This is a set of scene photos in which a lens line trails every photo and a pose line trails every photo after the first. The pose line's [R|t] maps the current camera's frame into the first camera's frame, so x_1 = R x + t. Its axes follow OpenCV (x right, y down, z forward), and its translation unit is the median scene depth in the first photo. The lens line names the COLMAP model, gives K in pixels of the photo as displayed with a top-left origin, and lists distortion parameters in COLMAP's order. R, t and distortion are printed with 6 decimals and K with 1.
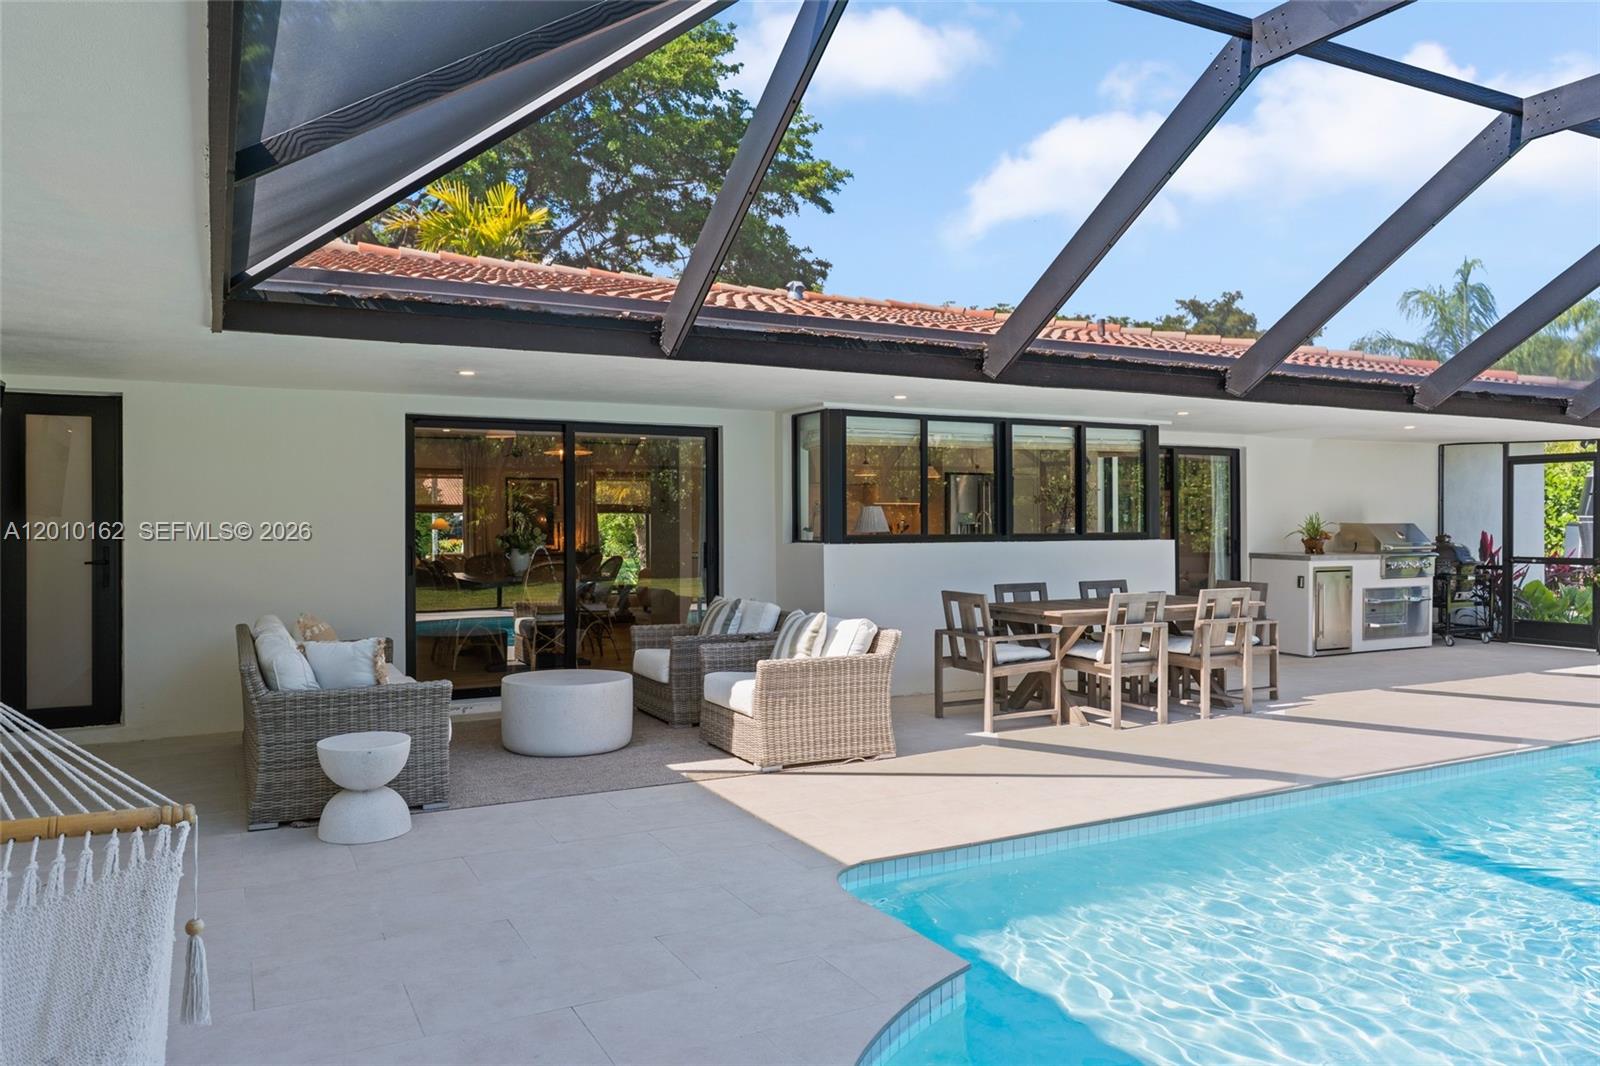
lens RADIAL K [[1104.7, 0, 803.6], [0, 1104.7, 527.5], [0, 0, 1]] dist [0.012177, -0.002708]
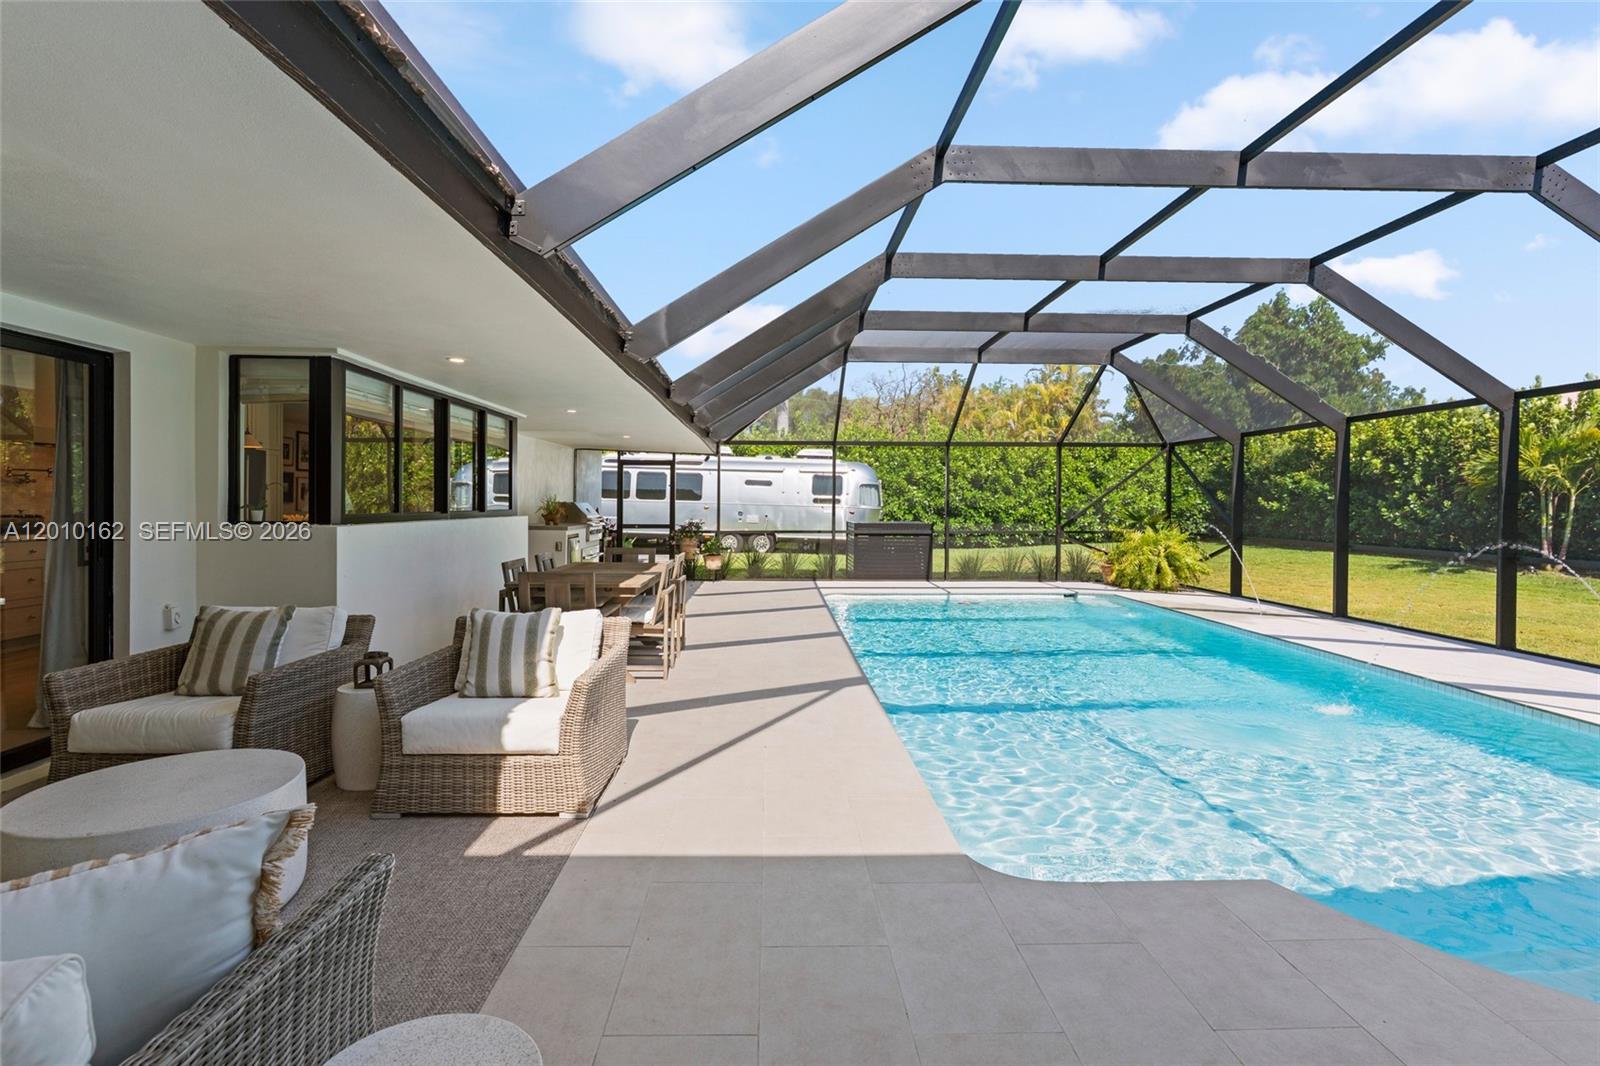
lens RADIAL K [[763.6, 0, 798.2], [0, 763.6, 516.9], [0, 0, 1]] dist [0.005074, -0.001826]
pose [[0.434453, -0.010862, 0.900629, -0.315142], [-0.006336, 0.999866, 0.015116, -0.001878], [-0.900672, -0.012273, 0.434326, 0.432116]]
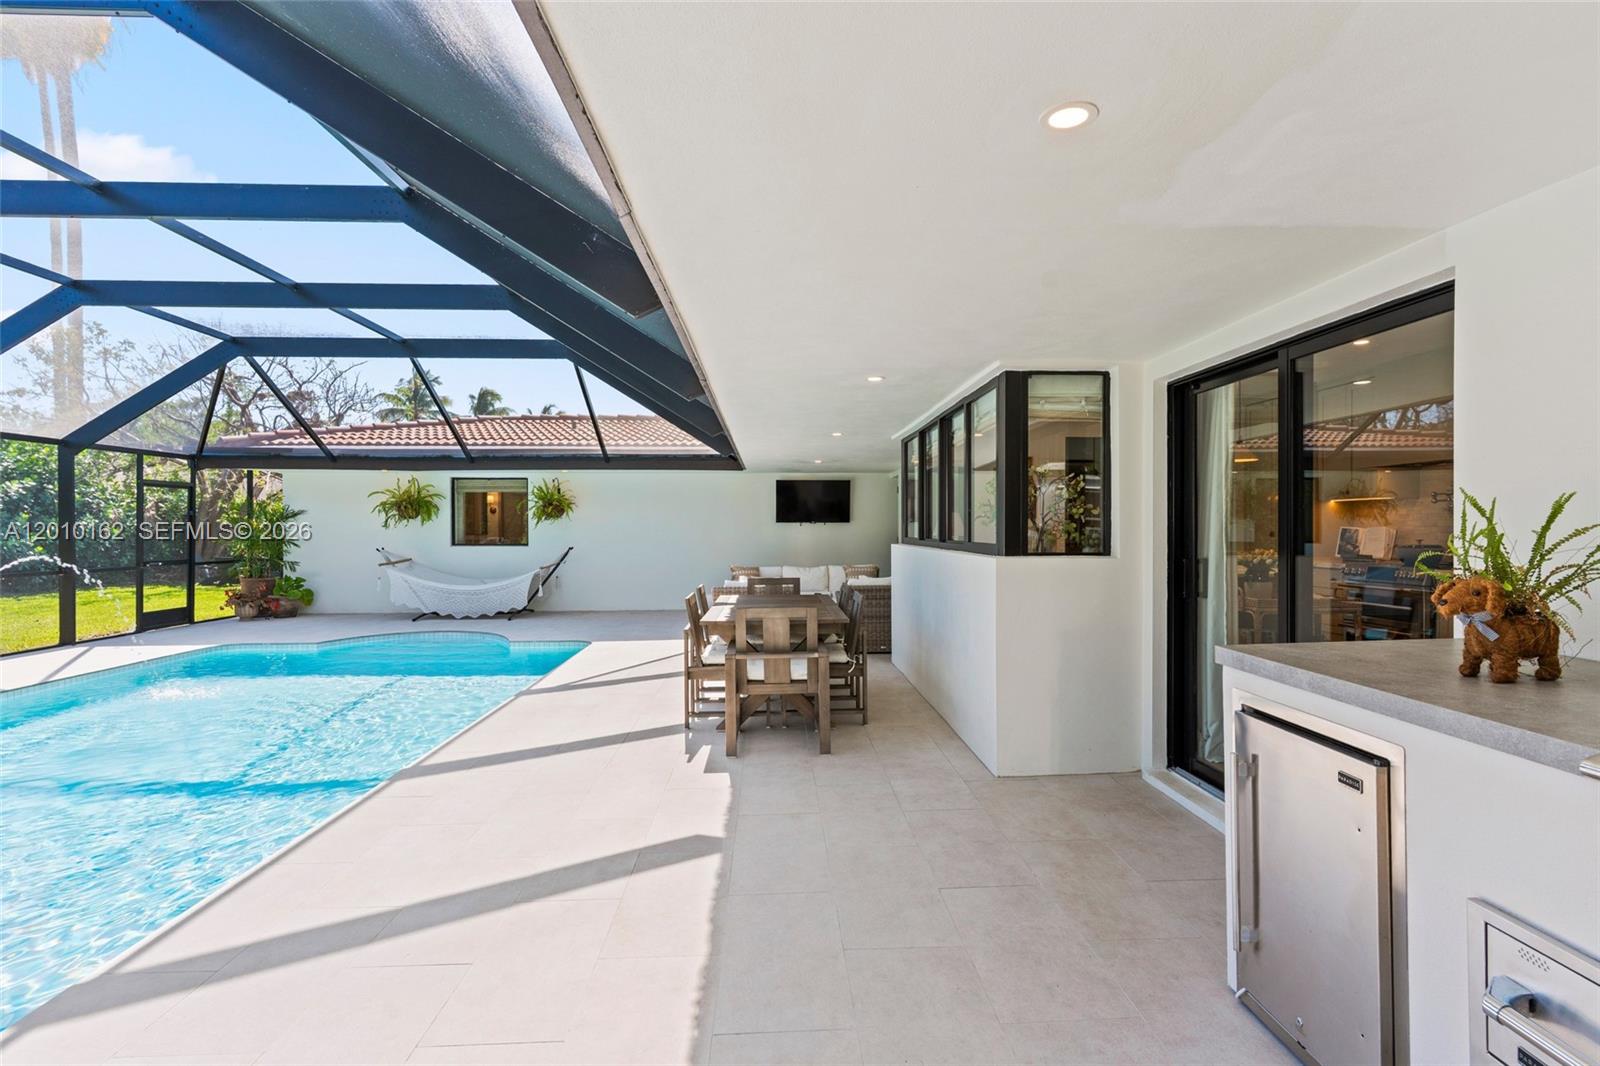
lens RADIAL K [[763.6, 0, 787.8], [0, 763.6, 540.1], [0, 0, 1]] dist [0.005074, -0.001826]
pose [[-0.417806, 0.021365, -0.908285, 0.874911], [0.005753, 0.999766, 0.020870, -0.006622], [0.908518, 0.003494, -0.417831, 1.157565]]
